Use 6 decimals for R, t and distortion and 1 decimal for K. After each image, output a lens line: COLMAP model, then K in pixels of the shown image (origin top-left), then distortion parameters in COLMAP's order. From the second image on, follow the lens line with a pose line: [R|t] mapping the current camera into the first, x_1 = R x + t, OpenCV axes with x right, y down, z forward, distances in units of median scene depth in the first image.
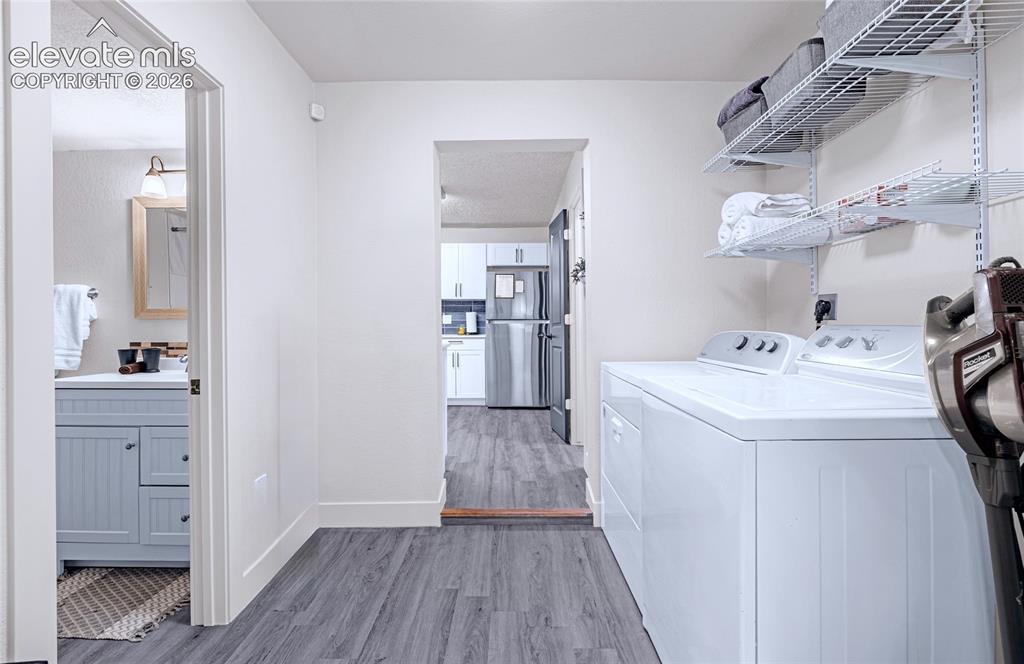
lens RADIAL K [[431.6, 0, 503.3], [0, 431.6, 326.8], [0, 0, 1]] dist [0.000667, 0.000093]
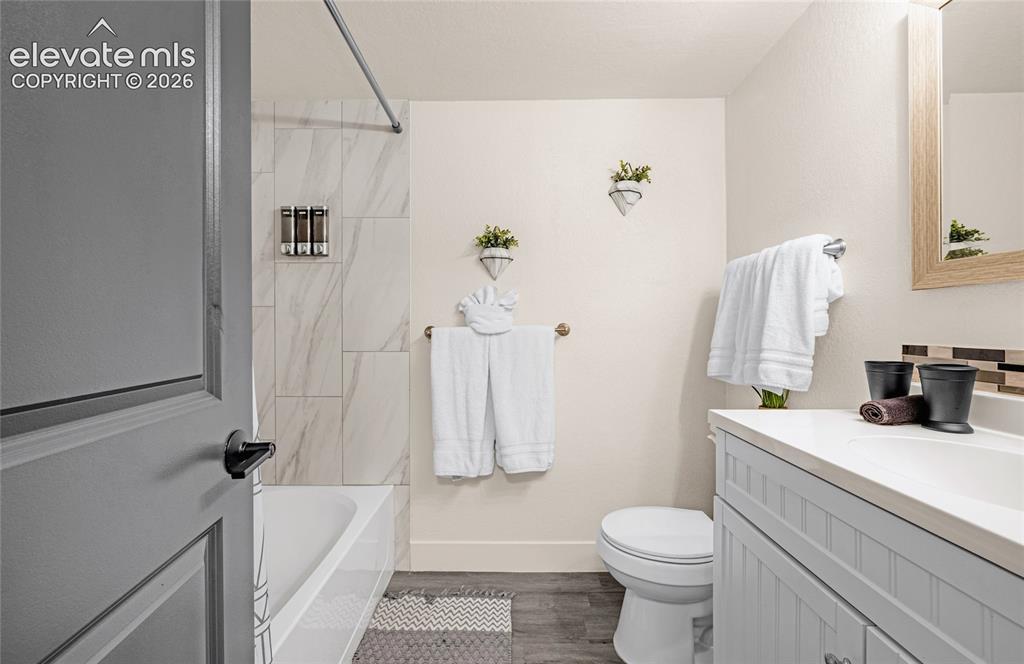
lens RADIAL K [[431.6, 0, 506.9], [0, 431.6, 325.9], [0, 0, 1]] dist [0.000667, 0.000093]
pose [[0.009885, -0.000940, -0.999951, -0.444096], [-0.001564, 0.999998, -0.000956, 0.018270], [0.999950, 0.001574, 0.009883, 0.612996]]
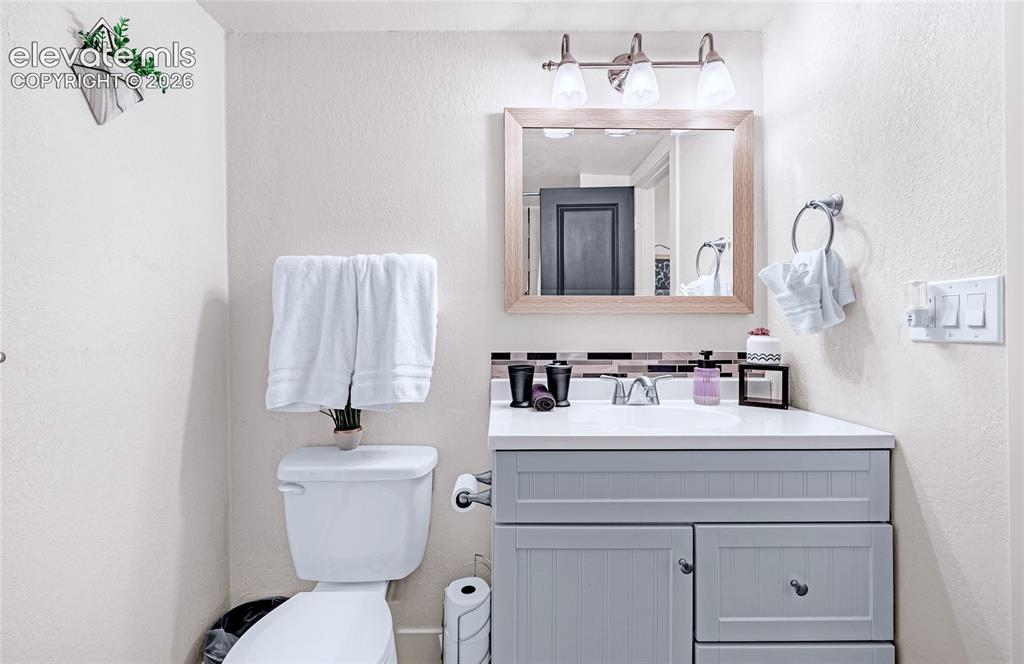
lens RADIAL K [[431.6, 0, 508.8], [0, 431.6, 323.4], [0, 0, 1]] dist [0.000667, 0.000093]
pose [[0.999608, -0.000979, 0.027994, -0.884093], [0.001640, 0.999720, -0.023620, 0.009706], [-0.027963, 0.023657, 0.999329, 0.417224]]
